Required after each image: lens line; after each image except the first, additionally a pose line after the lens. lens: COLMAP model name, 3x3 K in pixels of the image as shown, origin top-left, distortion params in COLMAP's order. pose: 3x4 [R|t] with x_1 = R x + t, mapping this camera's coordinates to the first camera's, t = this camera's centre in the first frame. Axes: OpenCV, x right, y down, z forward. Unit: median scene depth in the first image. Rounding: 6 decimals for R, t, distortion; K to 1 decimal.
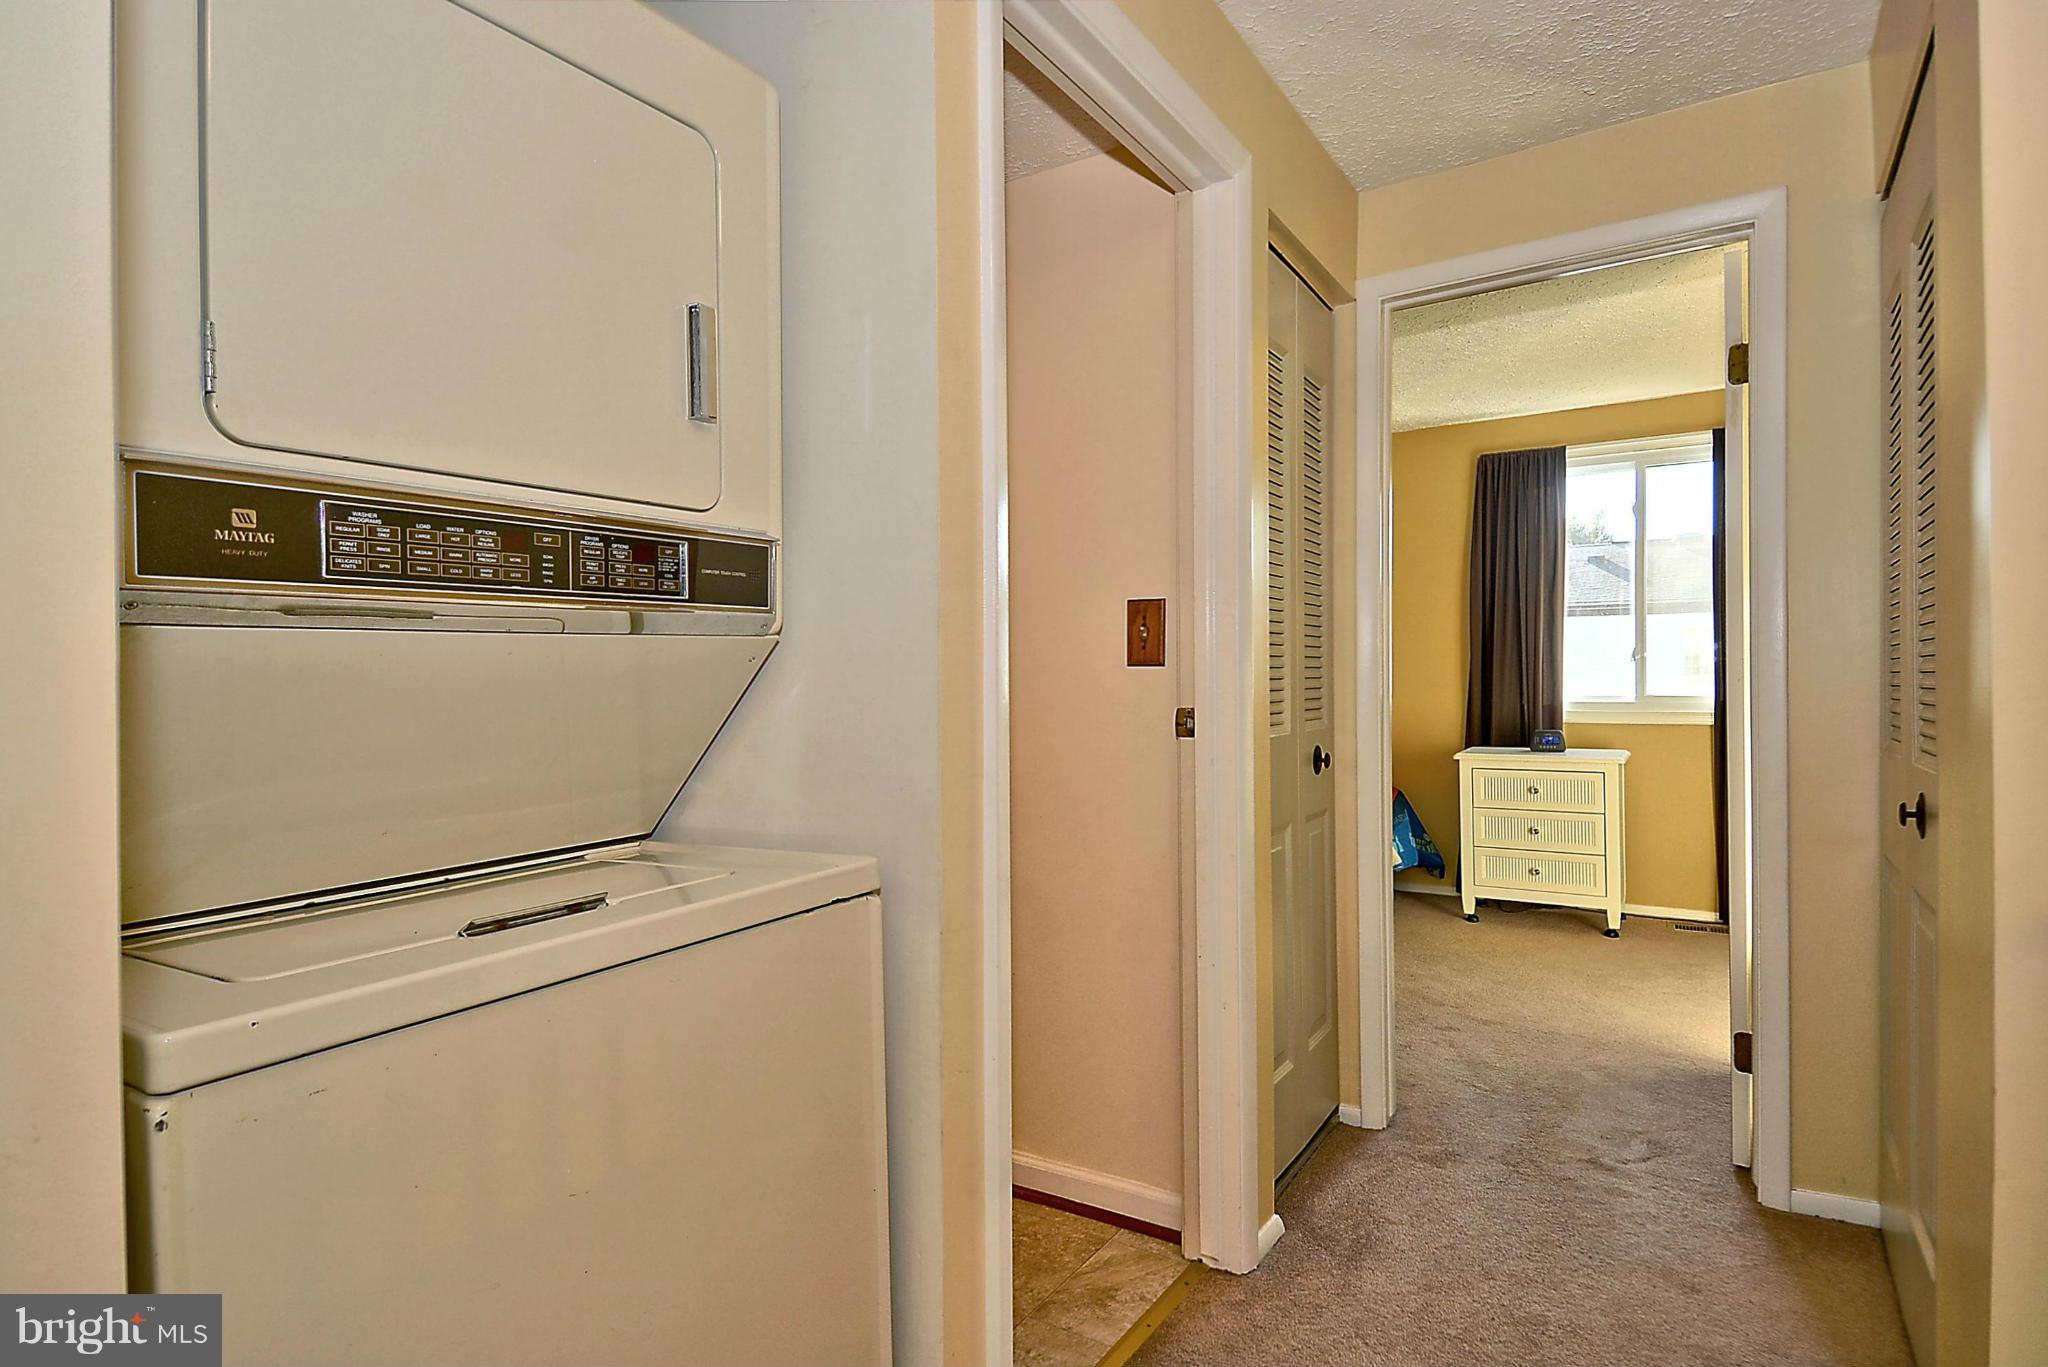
lens RADIAL K [[1065.5, 0, 1041.3], [0, 1065.5, 681.9], [0, 0, 1]] dist [0.077235, -0.062753]
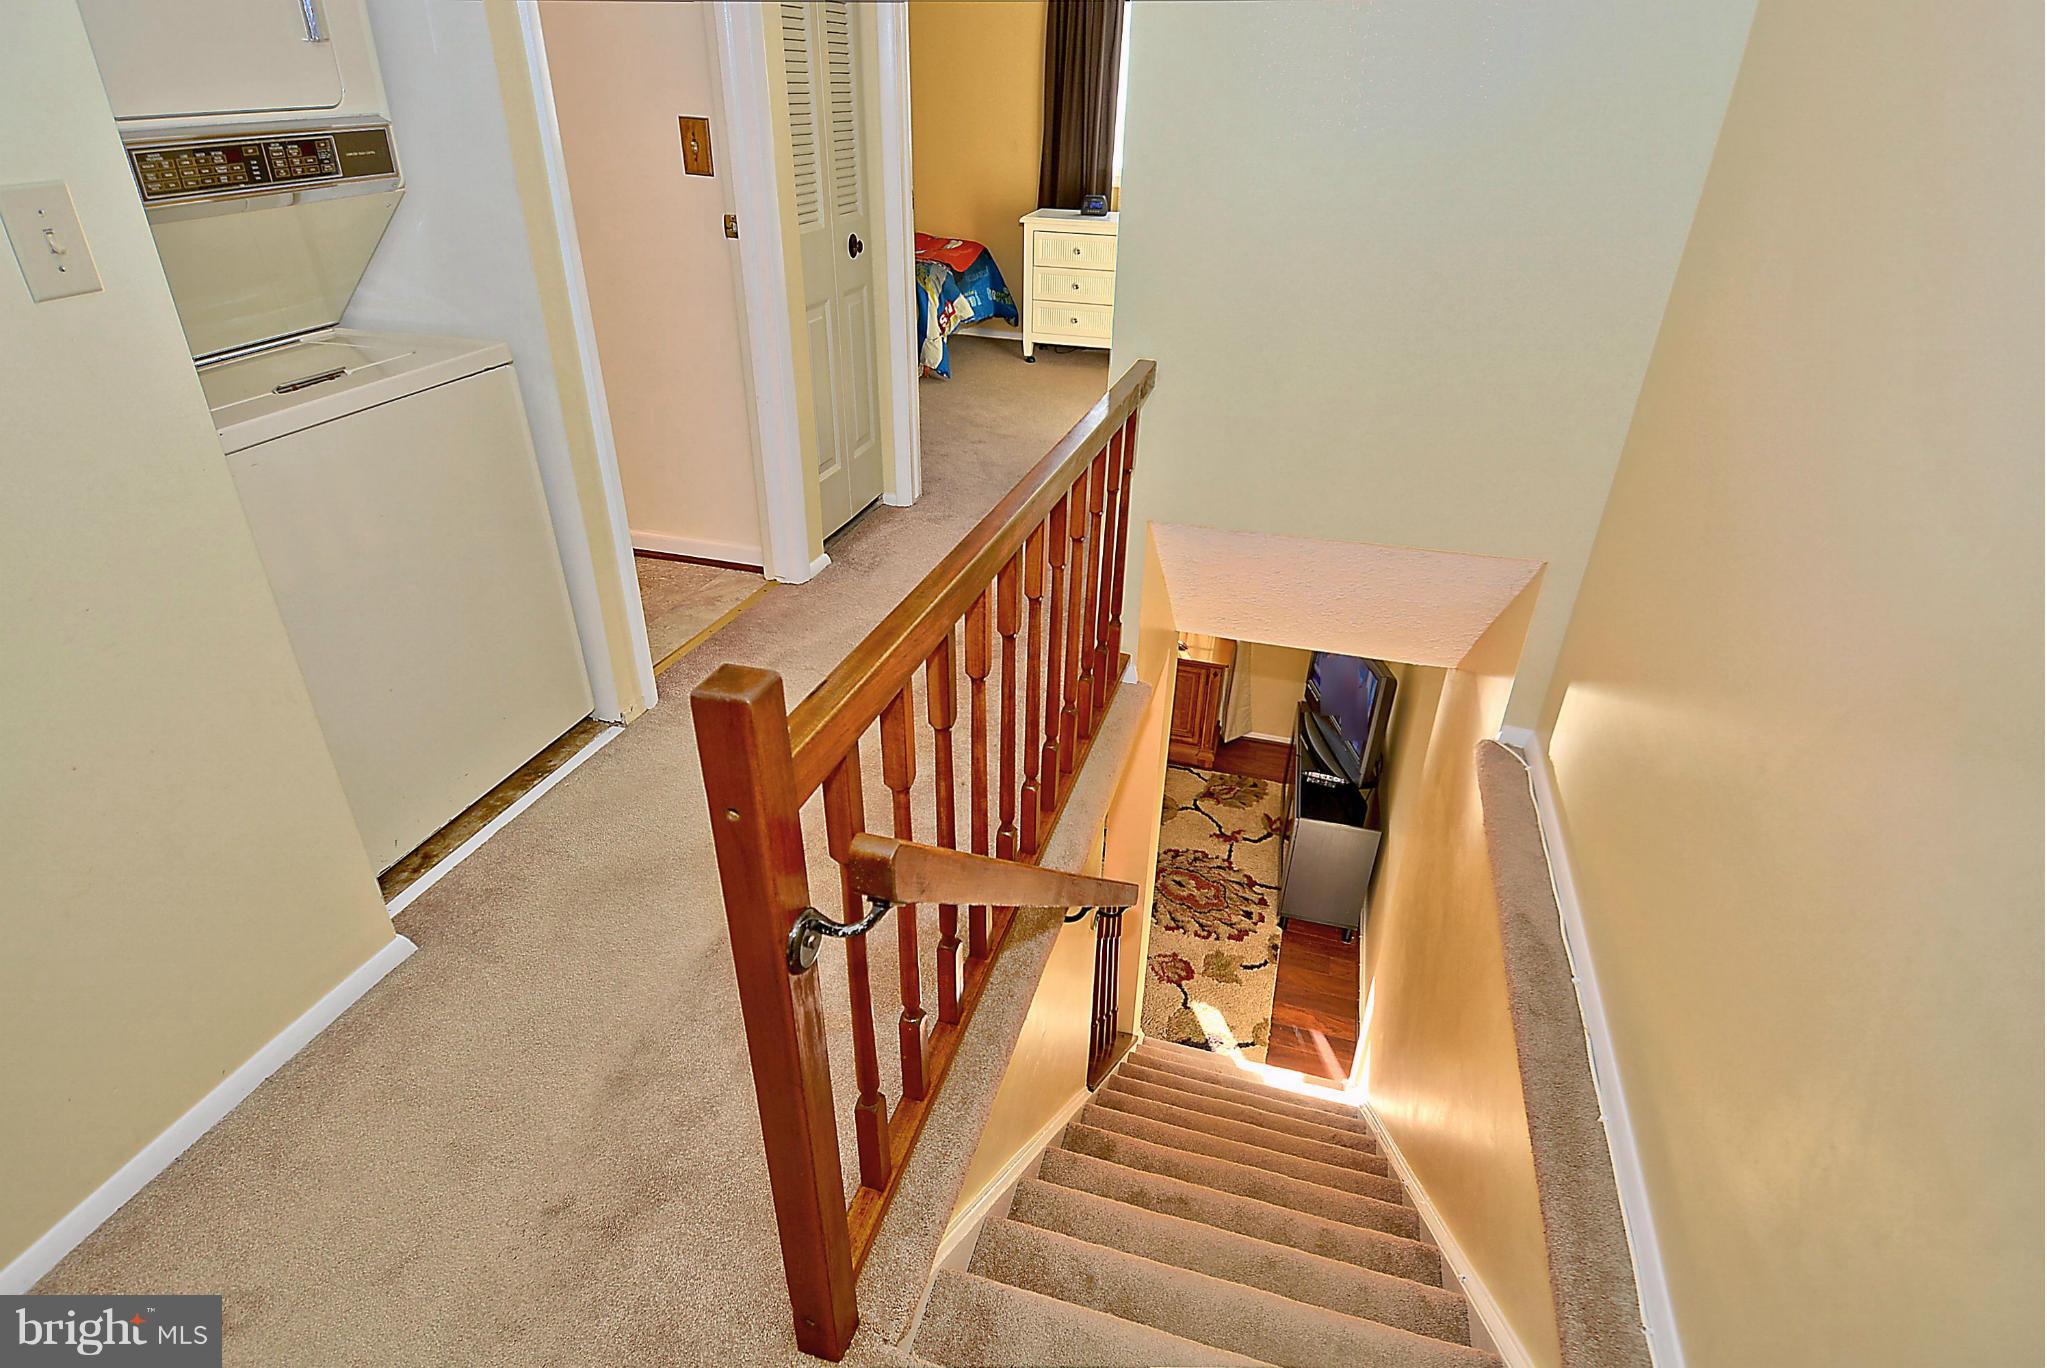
lens RADIAL K [[1065.0, 0, 1040.8], [0, 1065.0, 682.4], [0, 0, 1]] dist [0.077235, -0.062753]
pose [[0.959027, -0.105422, 0.262971, 0.086877], [-0.036053, 0.875234, 0.482353, -0.131868], [-0.281012, -0.472071, 0.835573, -0.546974]]
